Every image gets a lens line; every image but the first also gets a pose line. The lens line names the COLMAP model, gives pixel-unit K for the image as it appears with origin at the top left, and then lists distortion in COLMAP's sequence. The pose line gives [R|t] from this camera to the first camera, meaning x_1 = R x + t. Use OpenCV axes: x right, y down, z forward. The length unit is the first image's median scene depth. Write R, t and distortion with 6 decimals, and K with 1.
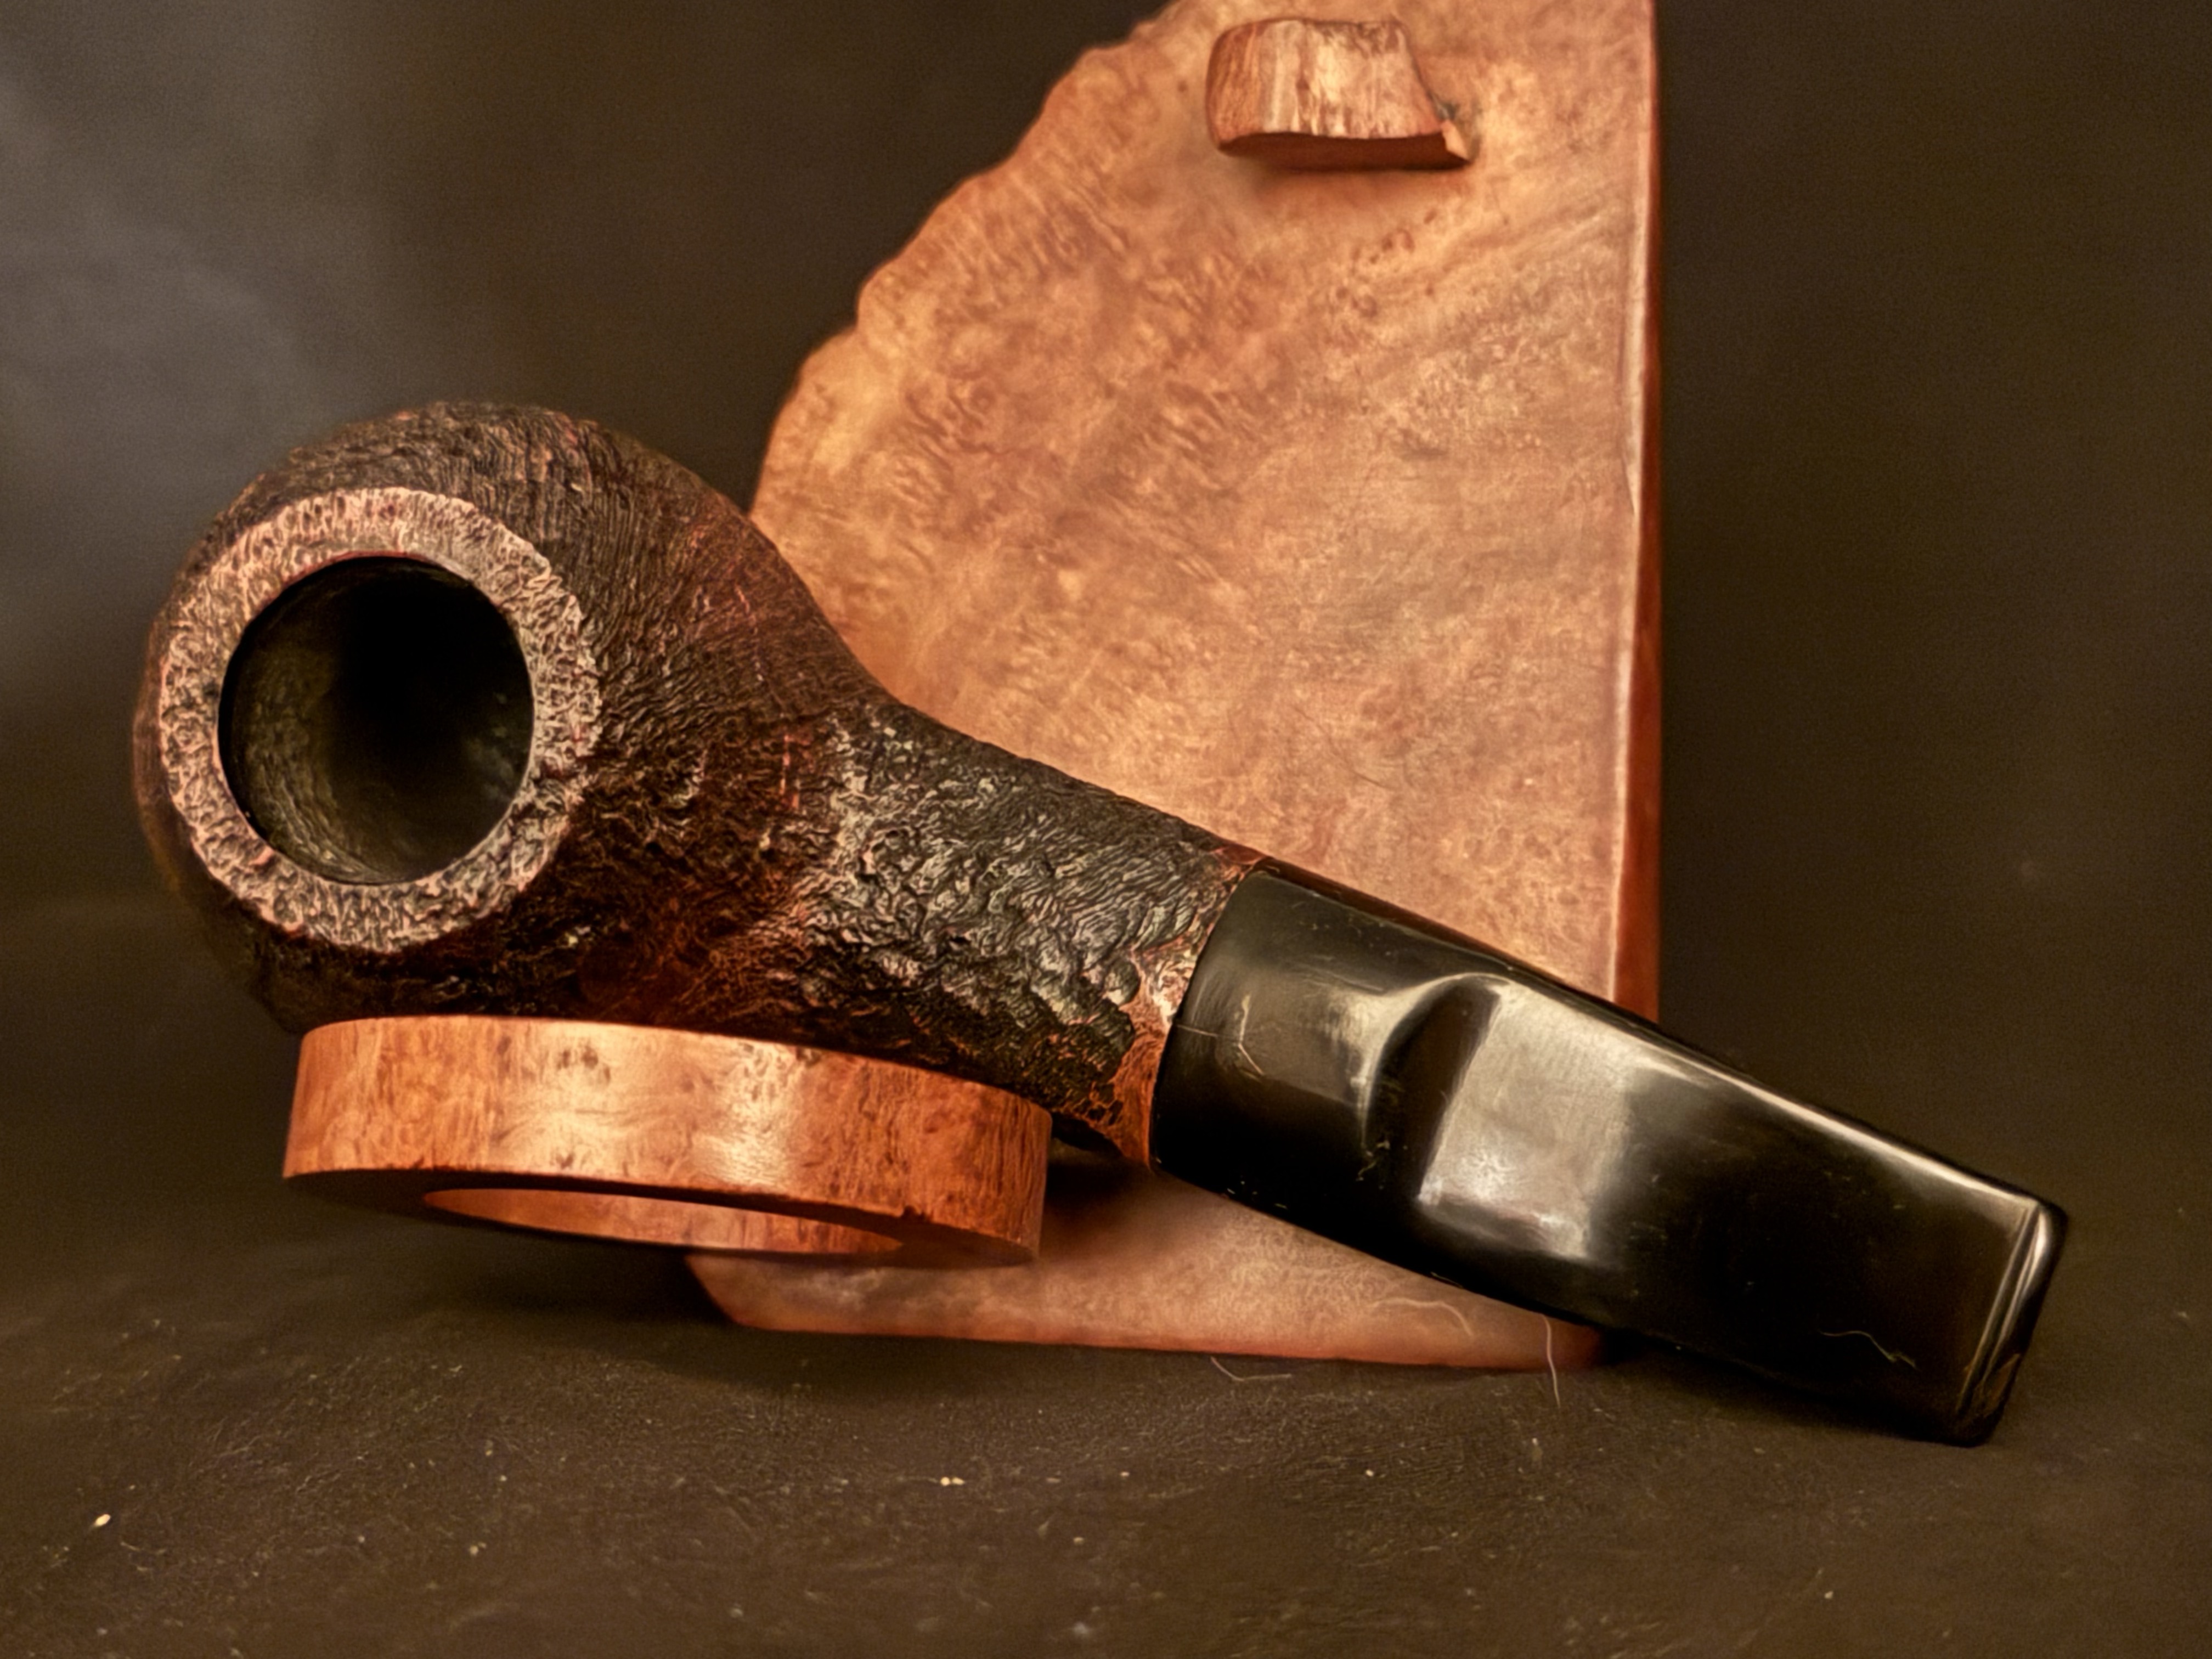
lens RADIAL K [[3366.5, 0, 1117.8], [0, 3366.5, 847.2], [0, 0, 1]] dist [0.131433, 0.000000]
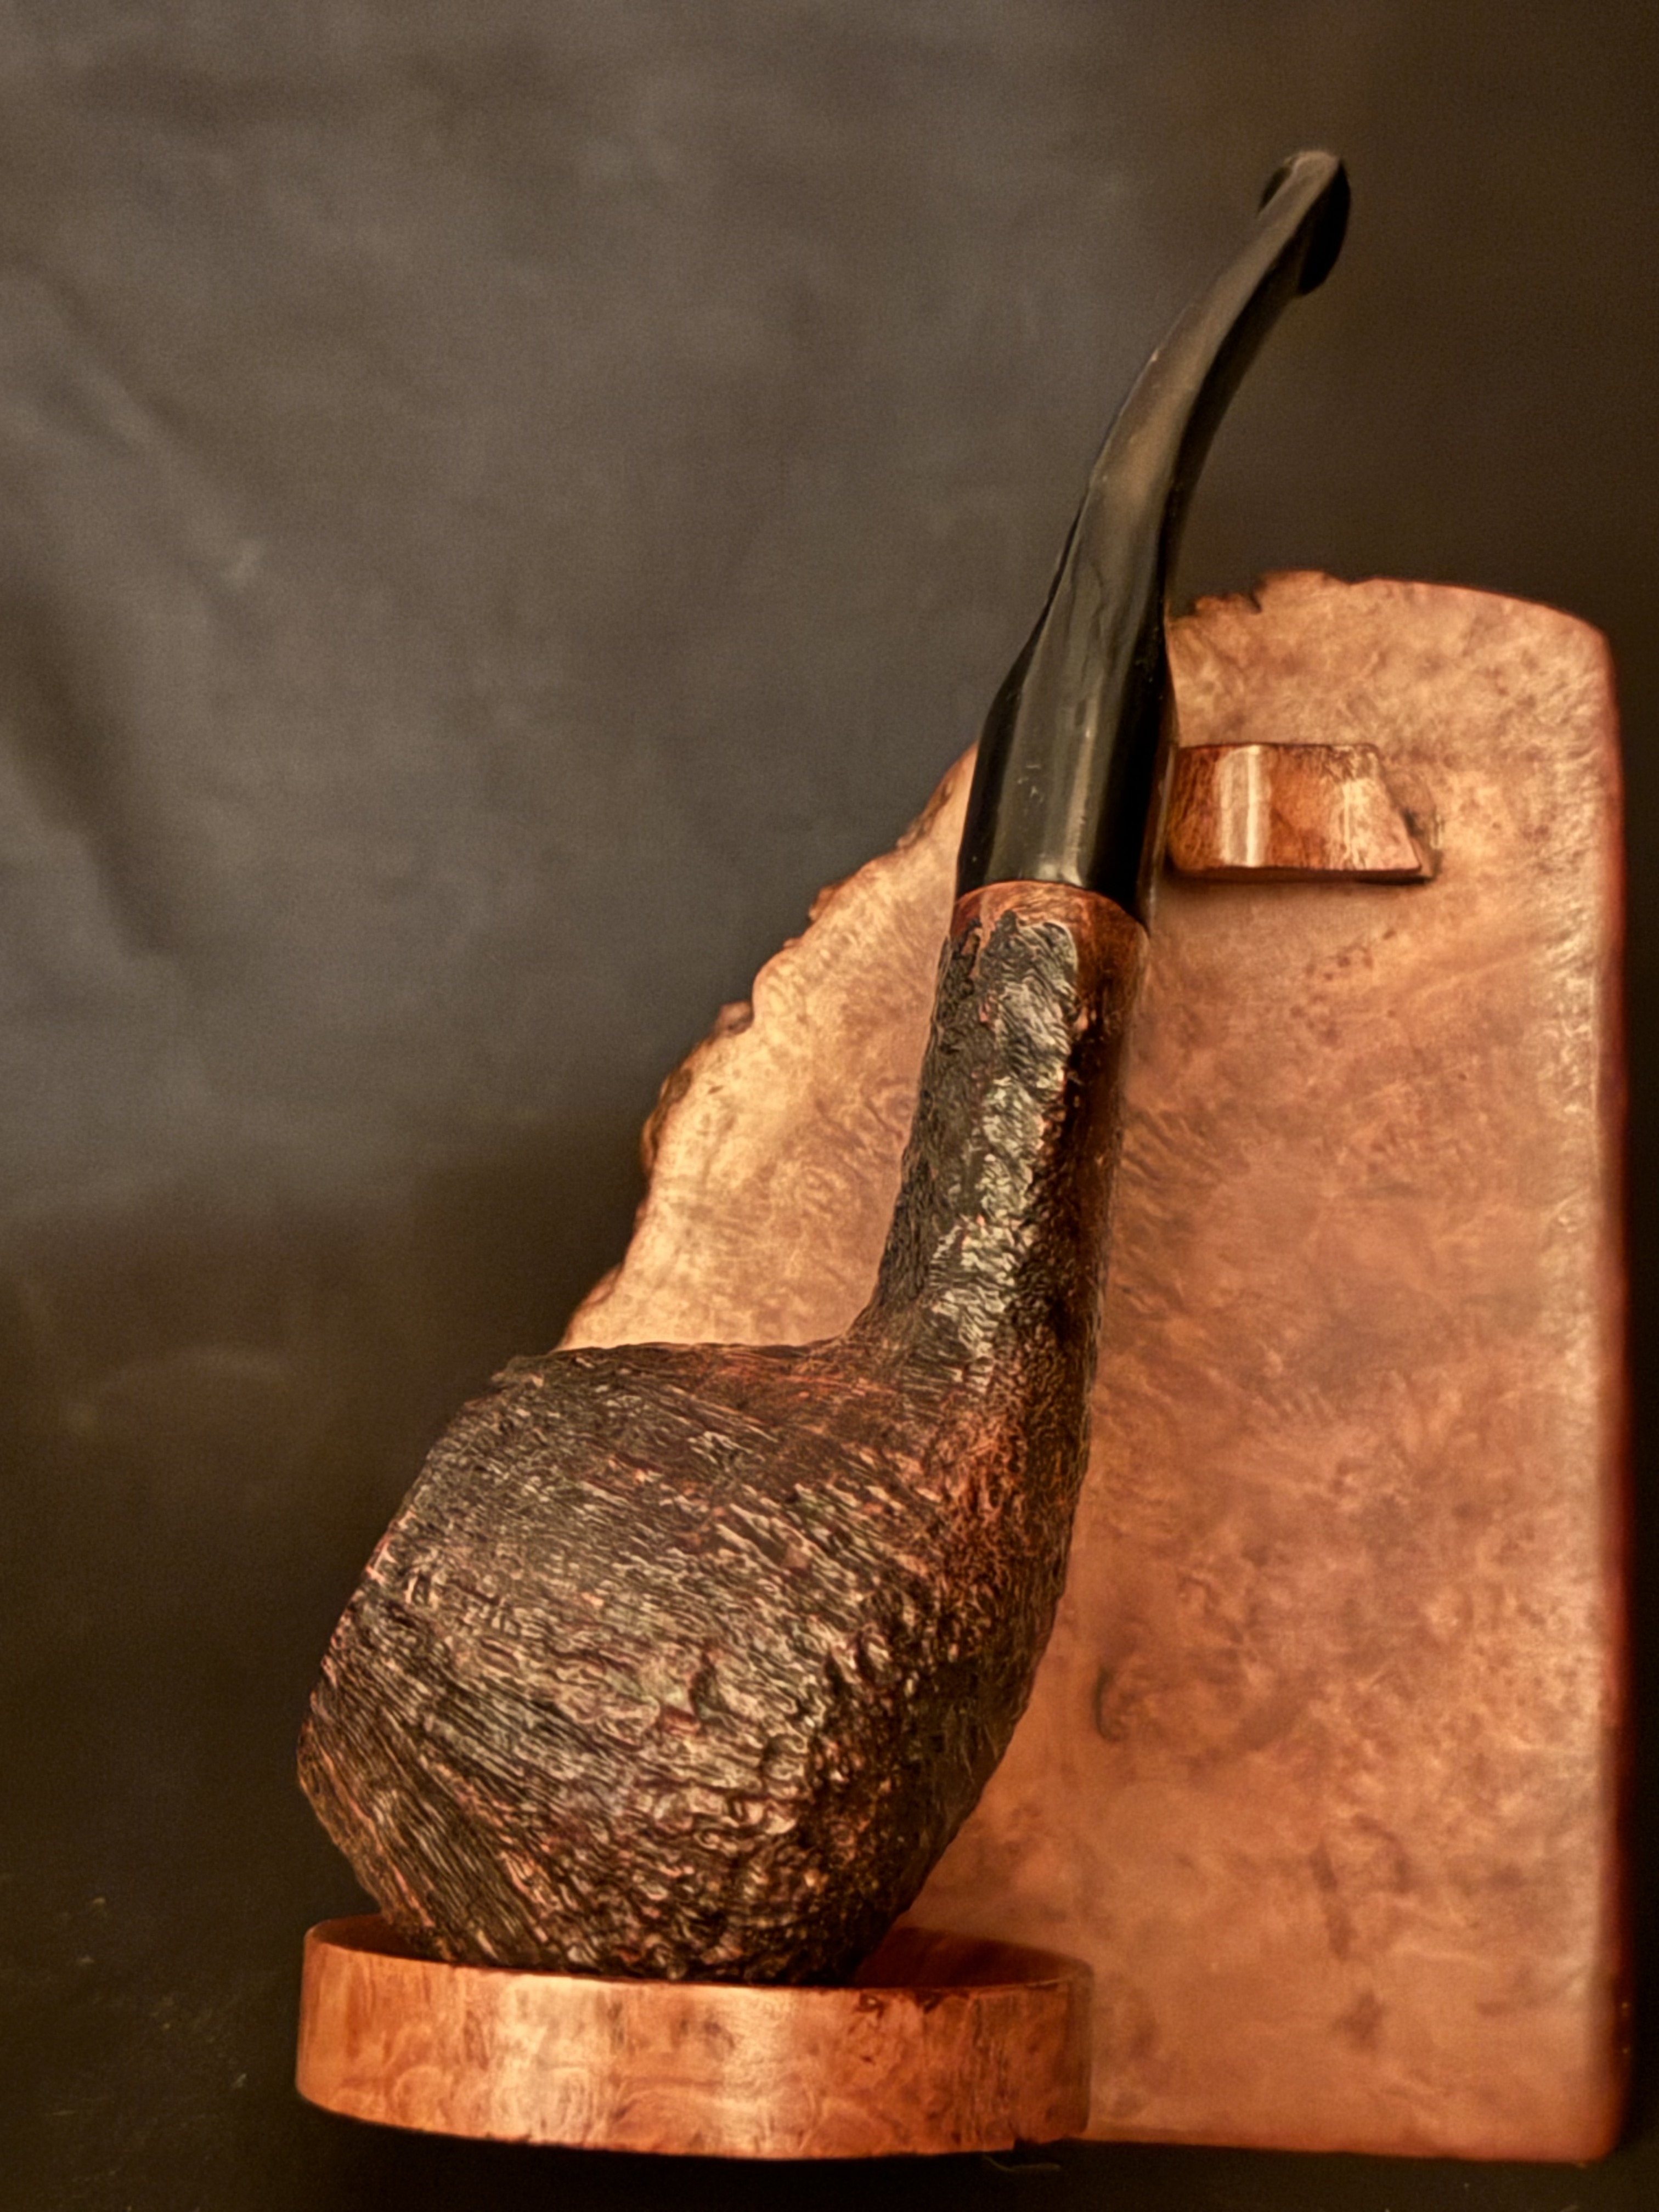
lens RADIAL K [[3775.0, 0, 815.1], [0, 3775.0, 1111.3], [0, 0, 1]] dist [0.111252, 0.000000]
pose [[0.988200, -0.026279, 0.150900, -0.230082], [0.011926, 0.995382, 0.095247, -0.240828], [-0.152706, -0.092324, 0.983950, -0.026314]]
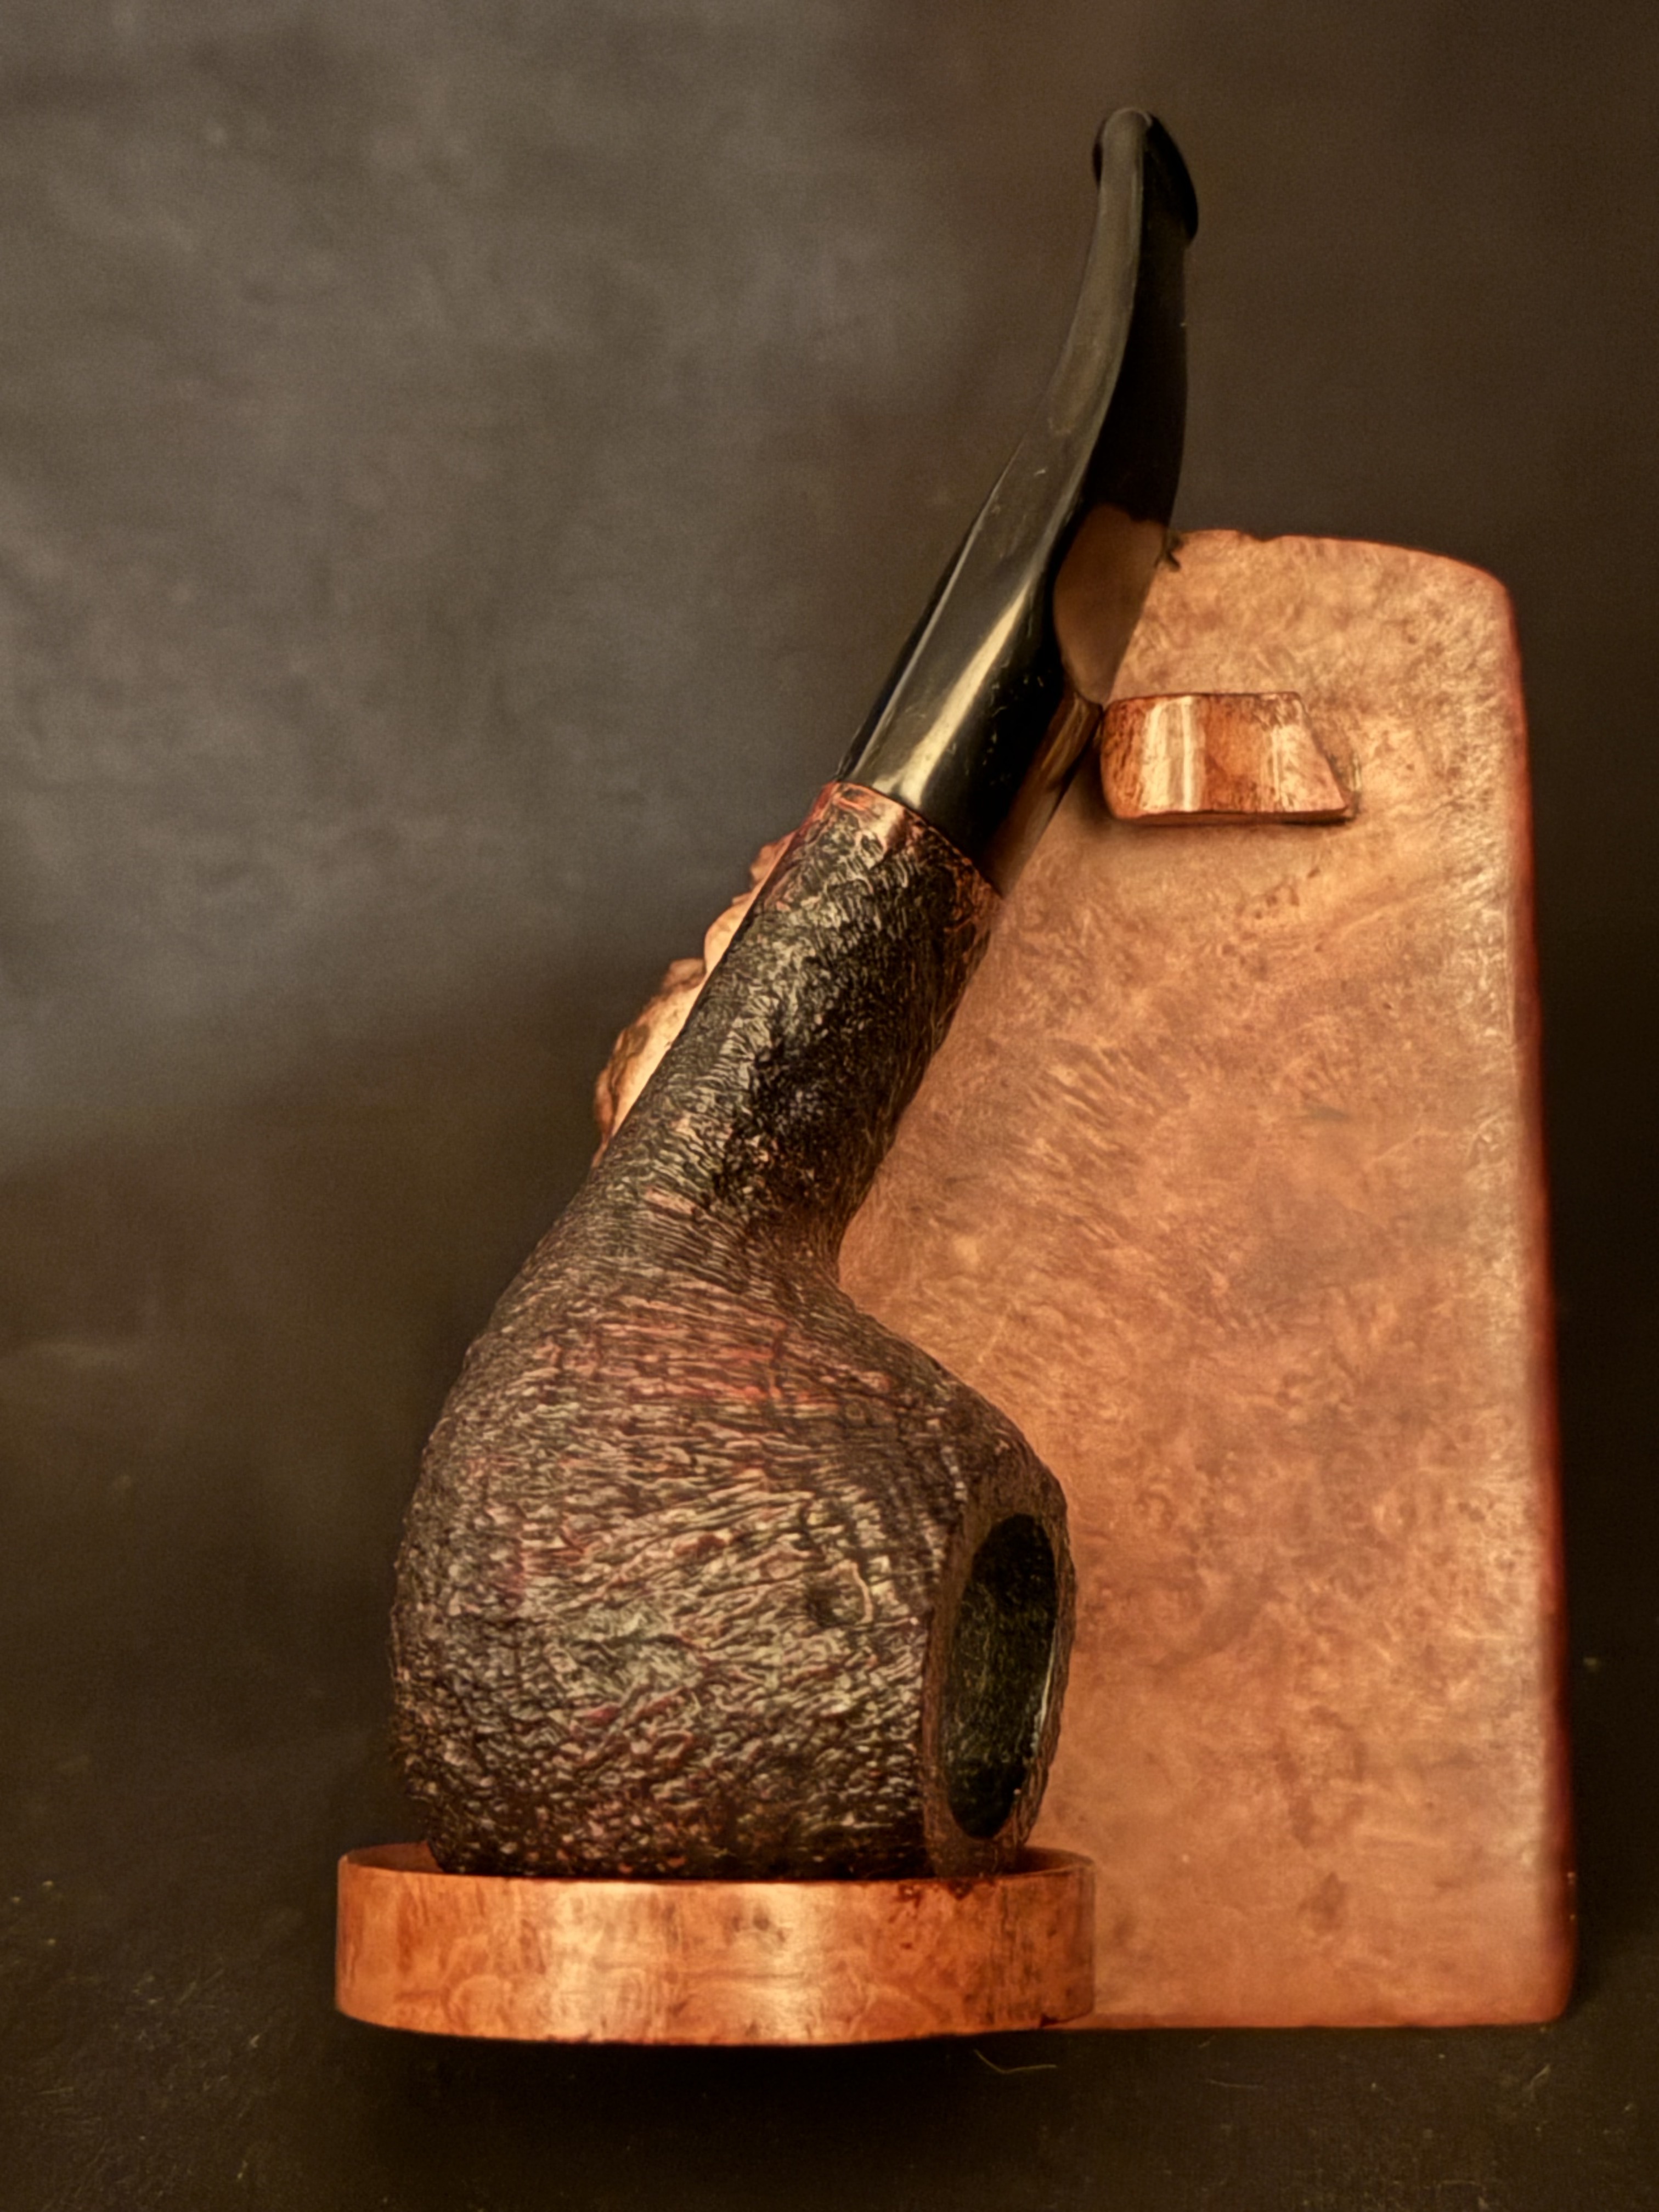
lens RADIAL K [[3775.0, 0, 817.2], [0, 3775.0, 1117.4], [0, 0, 1]] dist [0.111252, 0.000000]
pose [[0.971840, -0.060194, 0.227822, -0.311211], [0.037907, 0.994167, 0.100969, -0.233820], [-0.232571, -0.089489, 0.968454, -0.056179]]
